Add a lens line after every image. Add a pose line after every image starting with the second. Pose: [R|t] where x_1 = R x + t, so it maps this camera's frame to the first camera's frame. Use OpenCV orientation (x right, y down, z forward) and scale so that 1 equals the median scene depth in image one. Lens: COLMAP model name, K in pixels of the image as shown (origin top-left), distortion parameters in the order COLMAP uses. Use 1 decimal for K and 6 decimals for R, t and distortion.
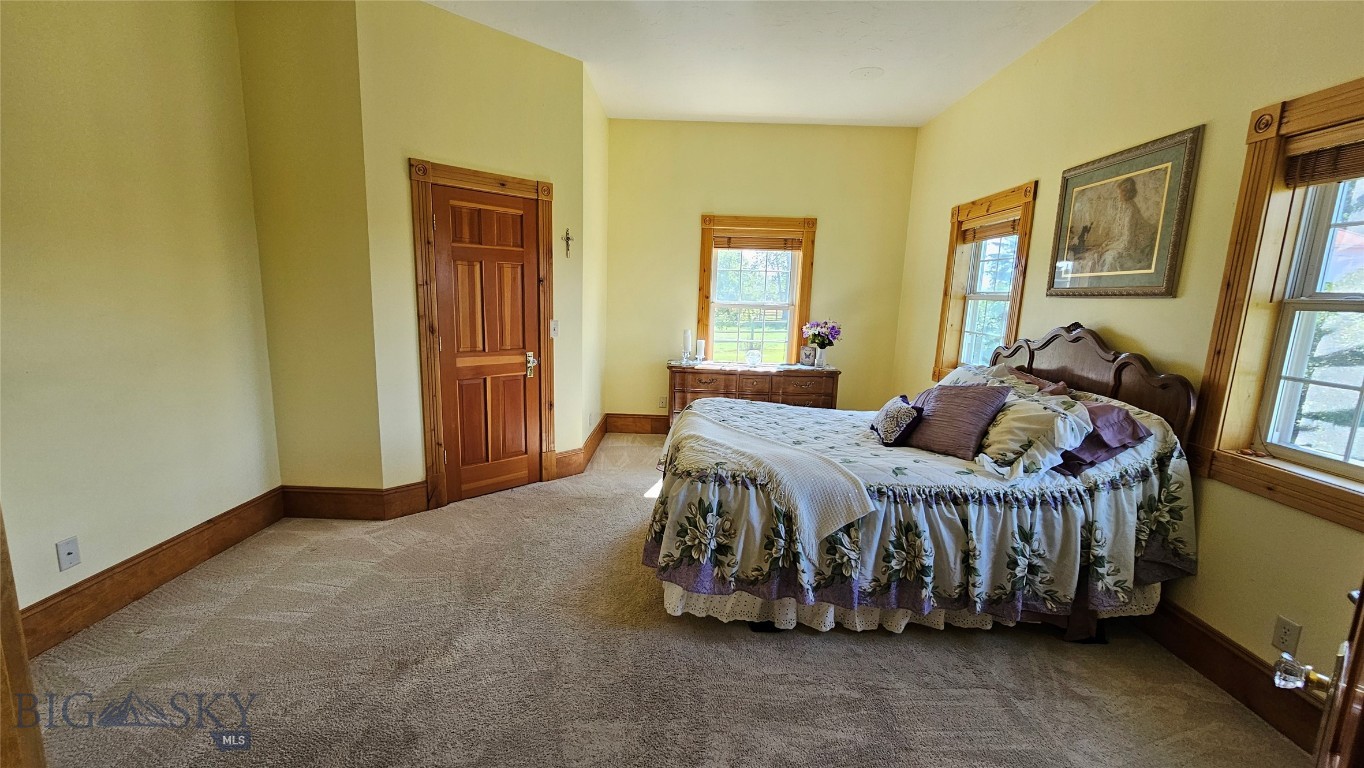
lens RADIAL K [[563.6, 0, 684.9], [0, 563.6, 389.2], [0, 0, 1]] dist [0.000162, -0.000237]
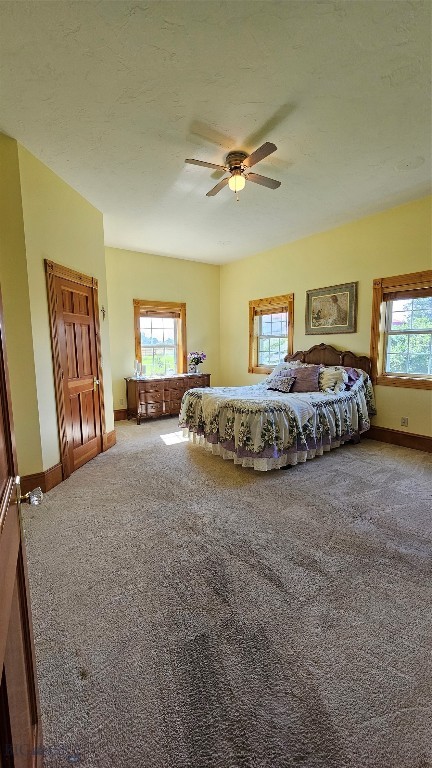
lens RADIAL K [[317.3, 0, 214.1], [0, 317.3, 382.5], [0, 0, 1]] dist [0.000162, -0.000237]
pose [[0.796106, -0.113682, 0.594384, -0.859069], [0.140296, 0.990109, 0.001459, 0.003068], [-0.588671, 0.082228, 0.804180, 0.029252]]
